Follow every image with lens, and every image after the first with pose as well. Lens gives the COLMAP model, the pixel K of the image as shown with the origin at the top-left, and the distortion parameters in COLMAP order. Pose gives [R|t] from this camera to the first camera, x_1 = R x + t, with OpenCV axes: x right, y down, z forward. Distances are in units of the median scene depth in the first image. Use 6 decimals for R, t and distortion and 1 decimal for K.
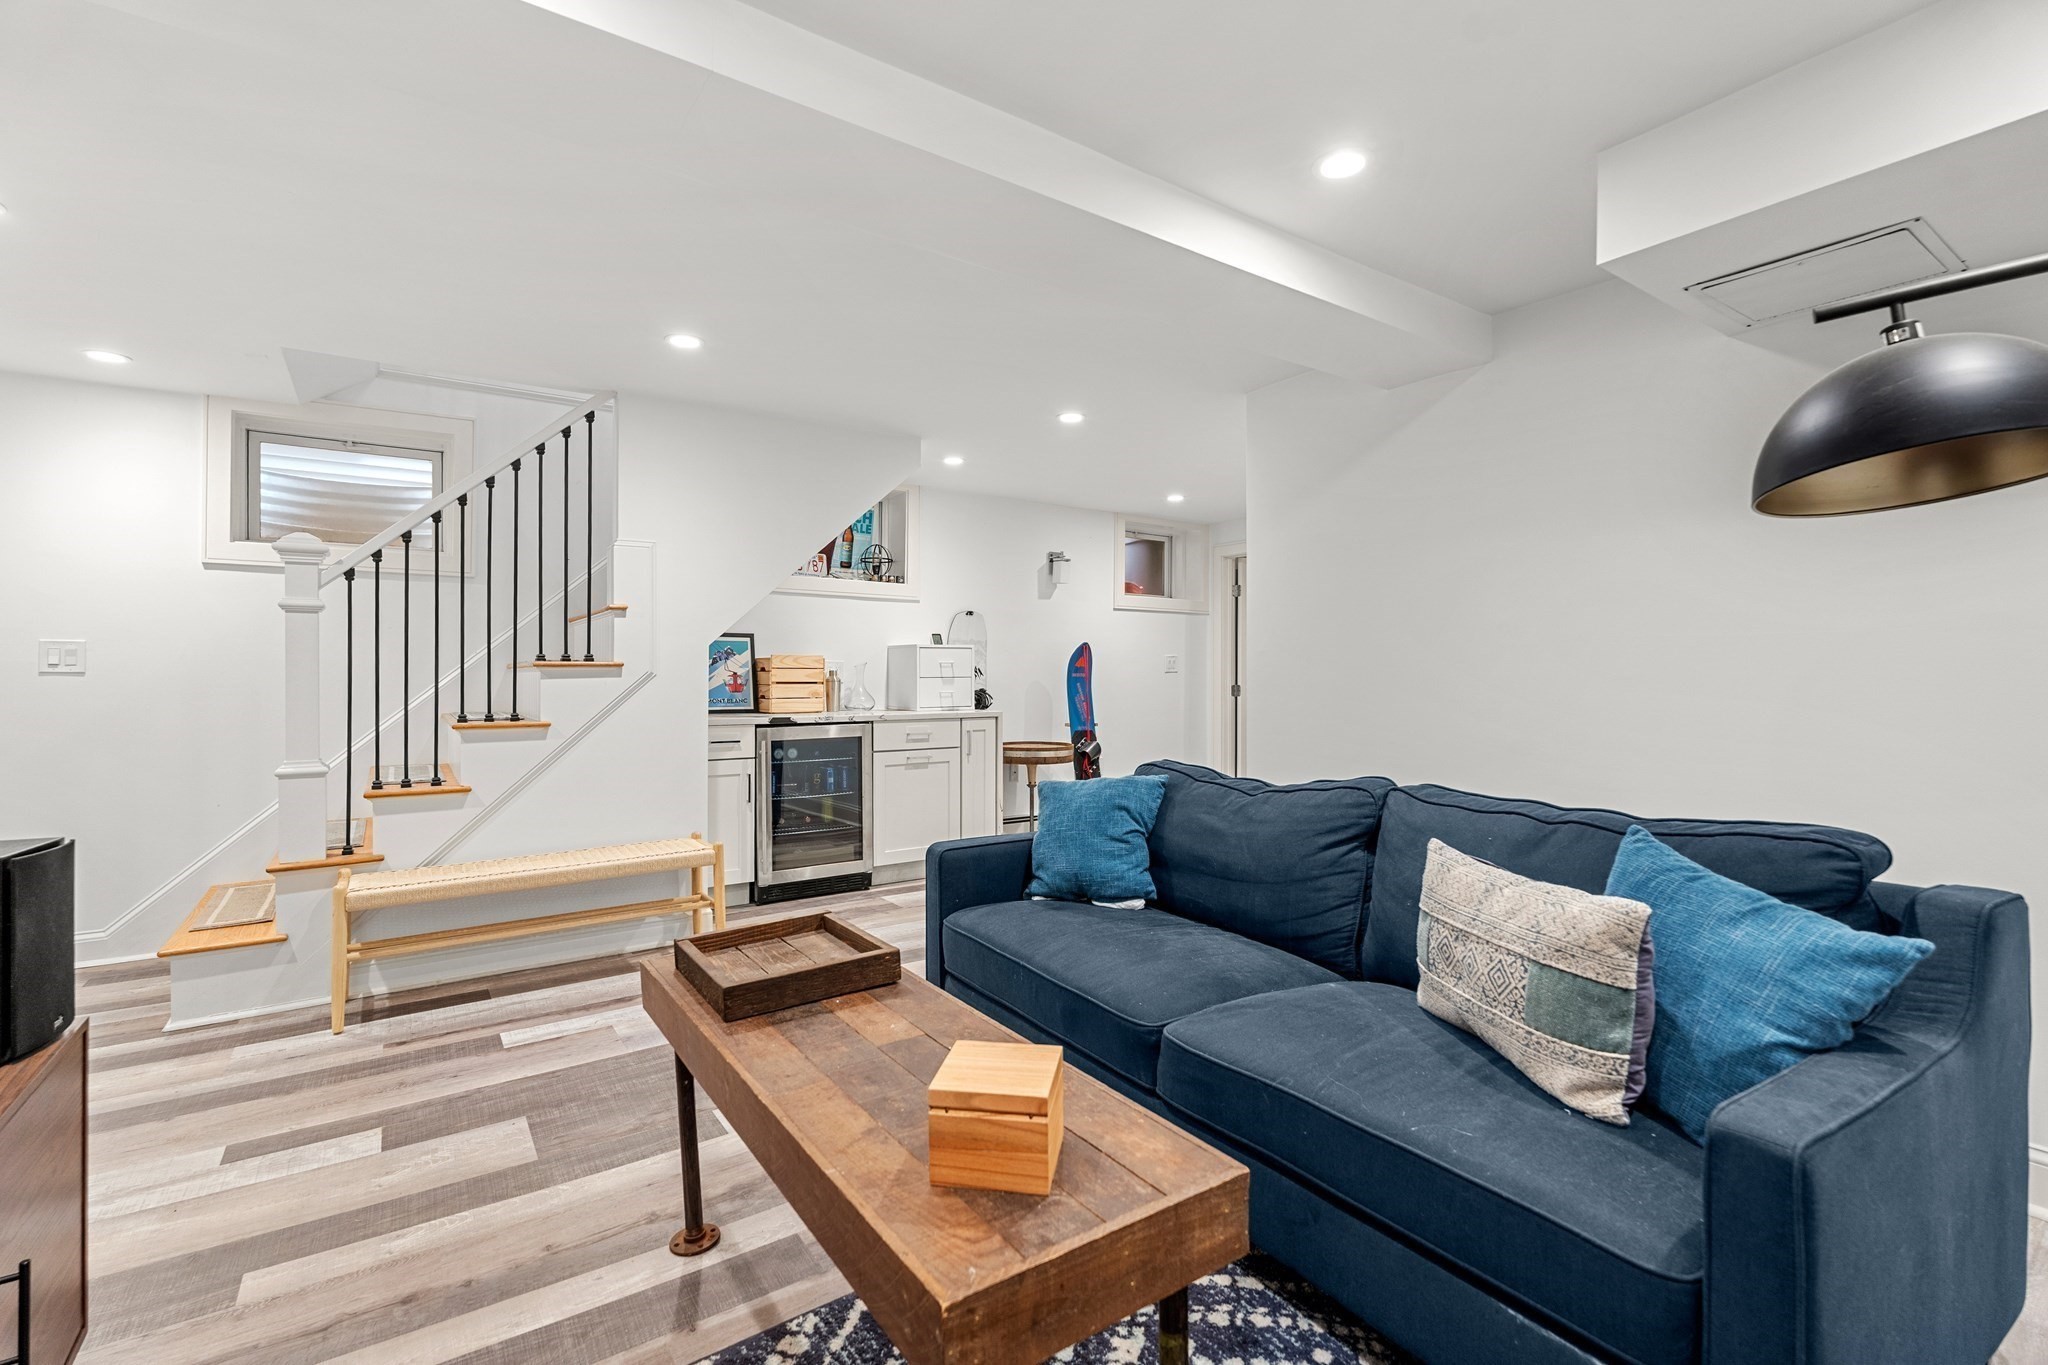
lens RADIAL K [[908.9, 0, 1024.0], [0, 908.9, 682.5], [0, 0, 1]] dist [-0.000991, -0.000598]
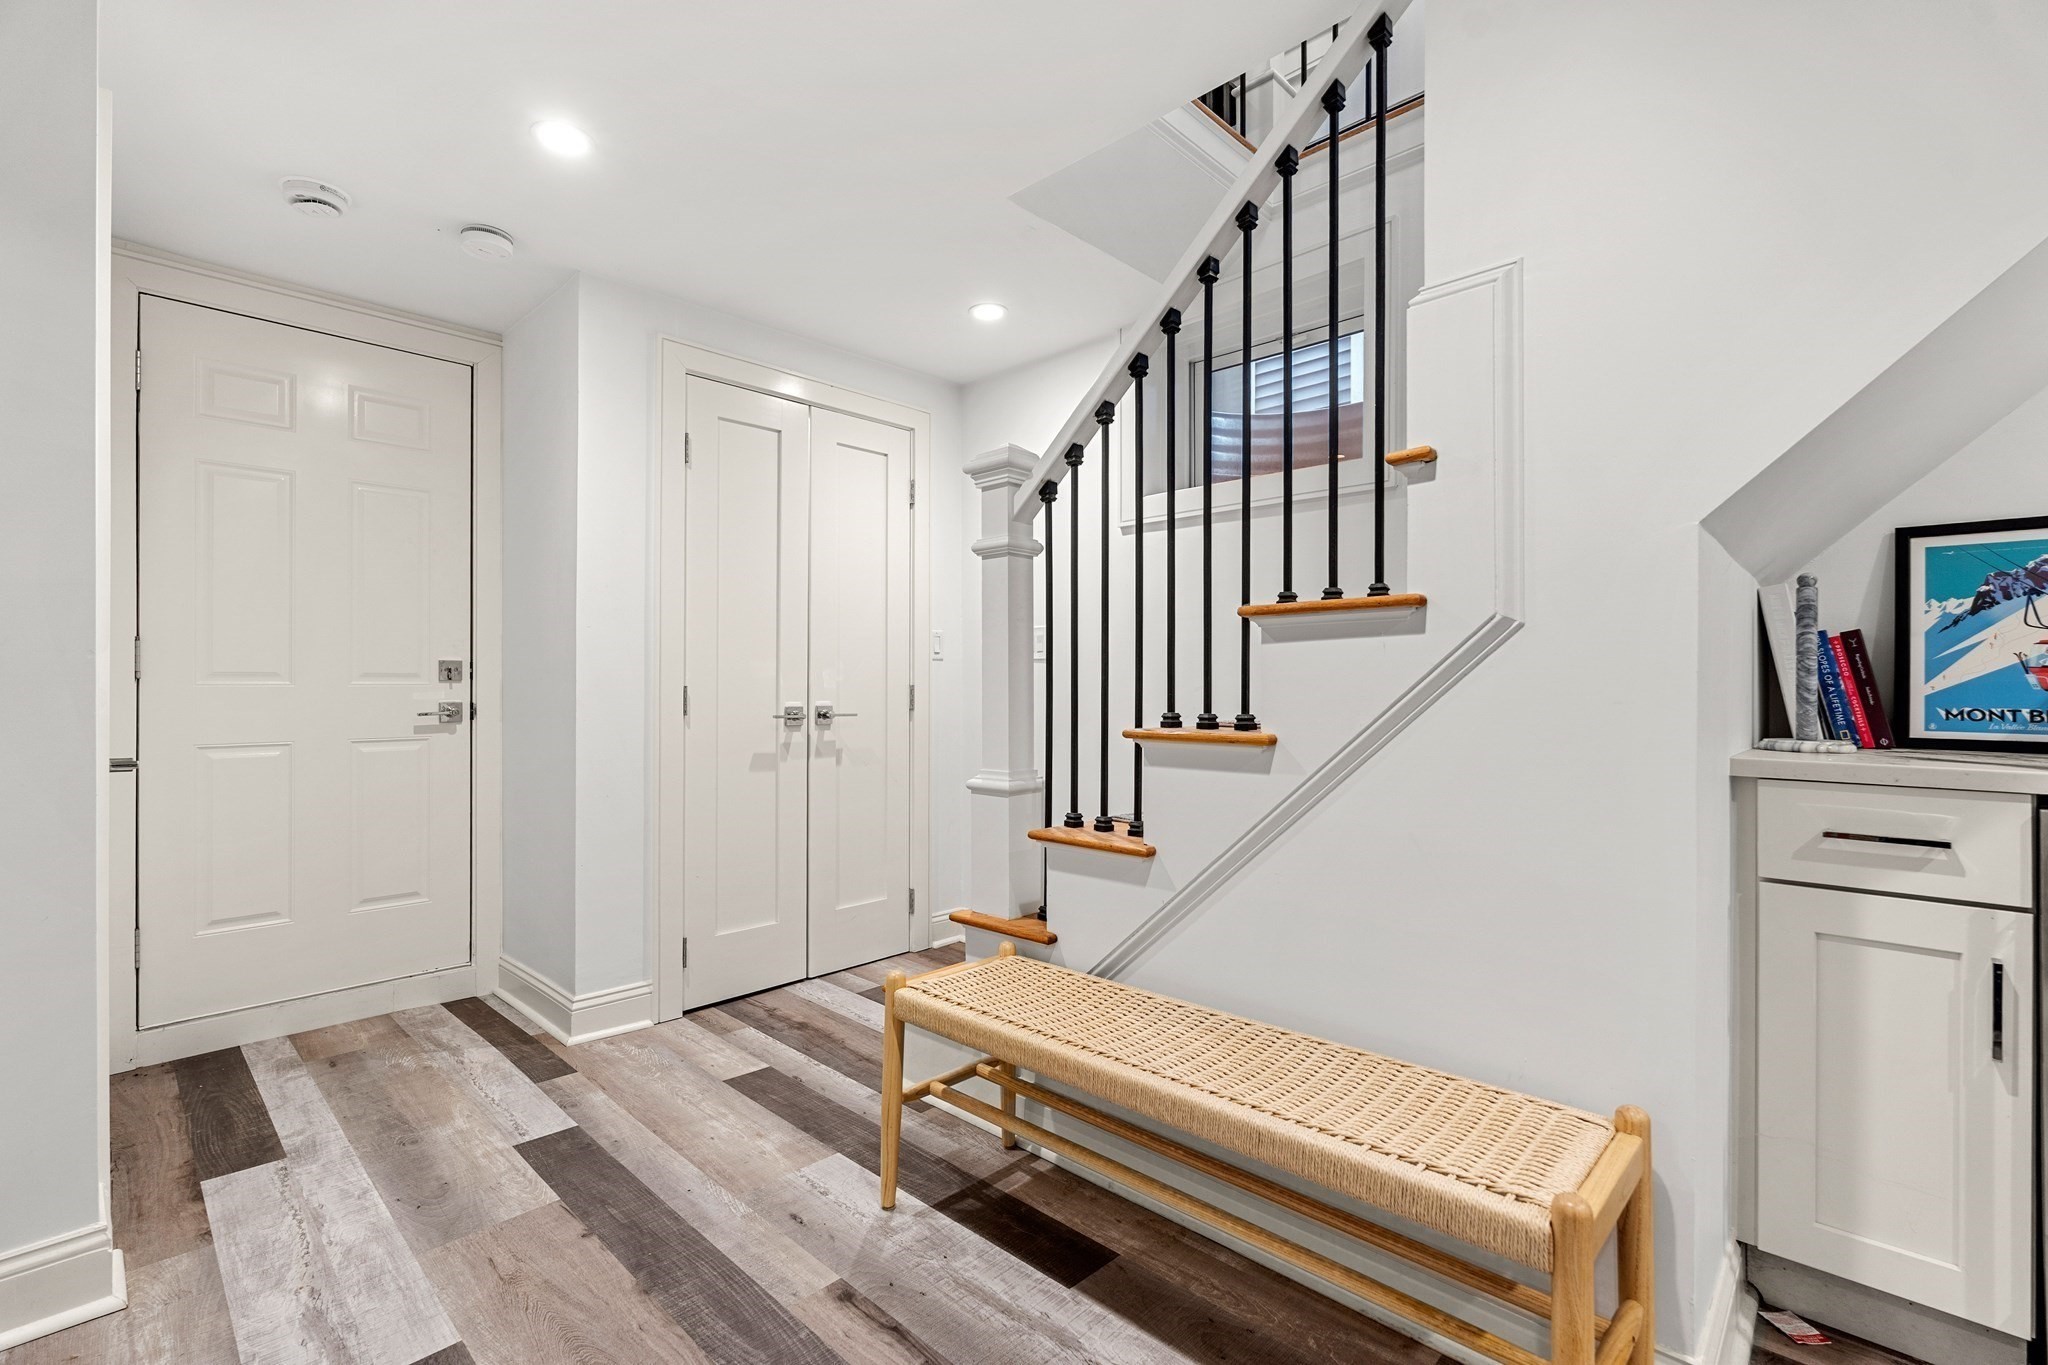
lens RADIAL K [[908.9, 0, 1024.0], [0, 908.9, 682.5], [0, 0, 1]] dist [-0.000991, -0.000598]
pose [[0.197279, -0.005181, -0.980334, -0.066780], [-0.013767, 0.999873, -0.008054, 0.015076], [0.980251, 0.015085, 0.197183, 0.546497]]
